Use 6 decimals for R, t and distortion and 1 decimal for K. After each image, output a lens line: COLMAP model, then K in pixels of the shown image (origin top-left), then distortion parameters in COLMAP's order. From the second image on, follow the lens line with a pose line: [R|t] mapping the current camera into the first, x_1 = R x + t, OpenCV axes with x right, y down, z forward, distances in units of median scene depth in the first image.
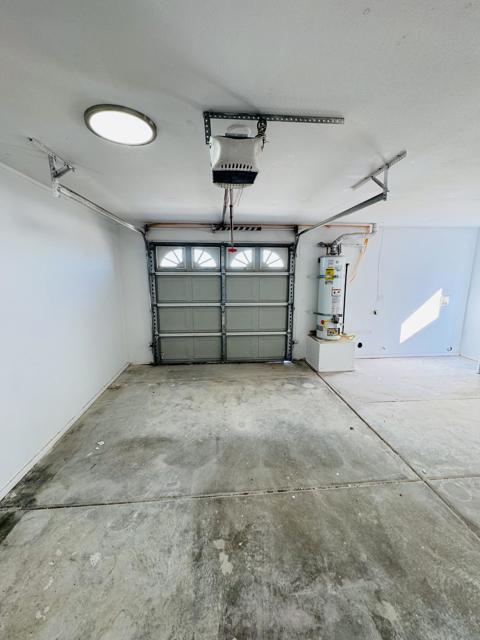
lens RADIAL K [[256.5, 0, 239.7], [0, 256.5, 318.1], [0, 0, 1]] dist [-0.002191, 0.000255]
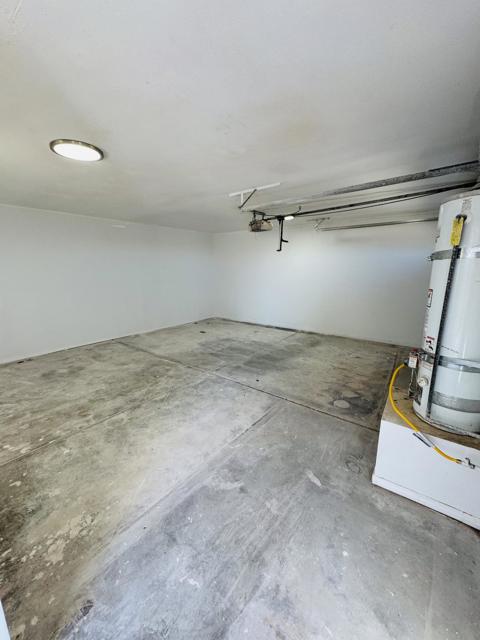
lens RADIAL K [[256.5, 0, 240.1], [0, 256.5, 319.8], [0, 0, 1]] dist [-0.002191, 0.000255]
pose [[-0.673803, 0.151087, -0.723299, 1.045814], [-0.121871, 0.942743, 0.310457, -0.183312], [0.728791, 0.297336, -0.616810, 1.244133]]
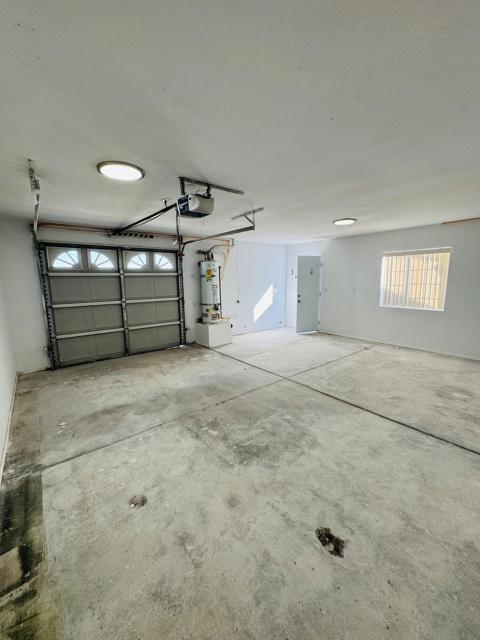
lens RADIAL K [[256.5, 0, 239.9], [0, 256.5, 317.1], [0, 0, 1]] dist [-0.002191, 0.000255]
pose [[0.835214, -0.093755, 0.541875, -0.319214], [0.106836, 0.994249, 0.007354, 0.072597], [-0.539448, 0.051750, 0.840427, -0.251795]]
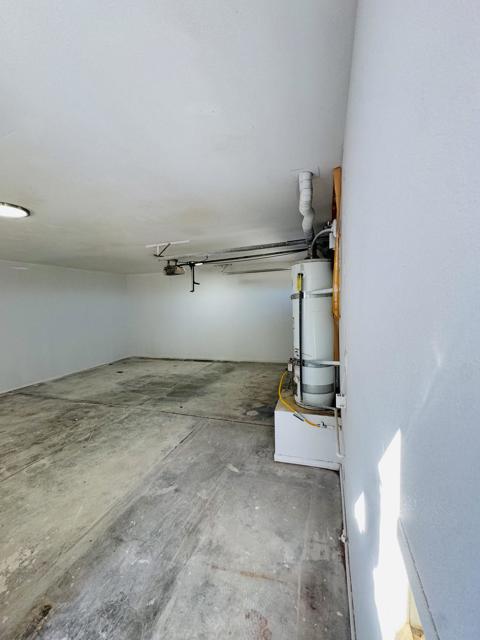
lens RADIAL K [[256.5, 0, 239.7], [0, 256.5, 318.4], [0, 0, 1]] dist [-0.002191, 0.000255]
pose [[-0.398686, 0.071346, -0.914308, 1.190521], [-0.121966, 0.983988, 0.129967, -0.207091], [0.908941, 0.163330, -0.383601, 1.334740]]
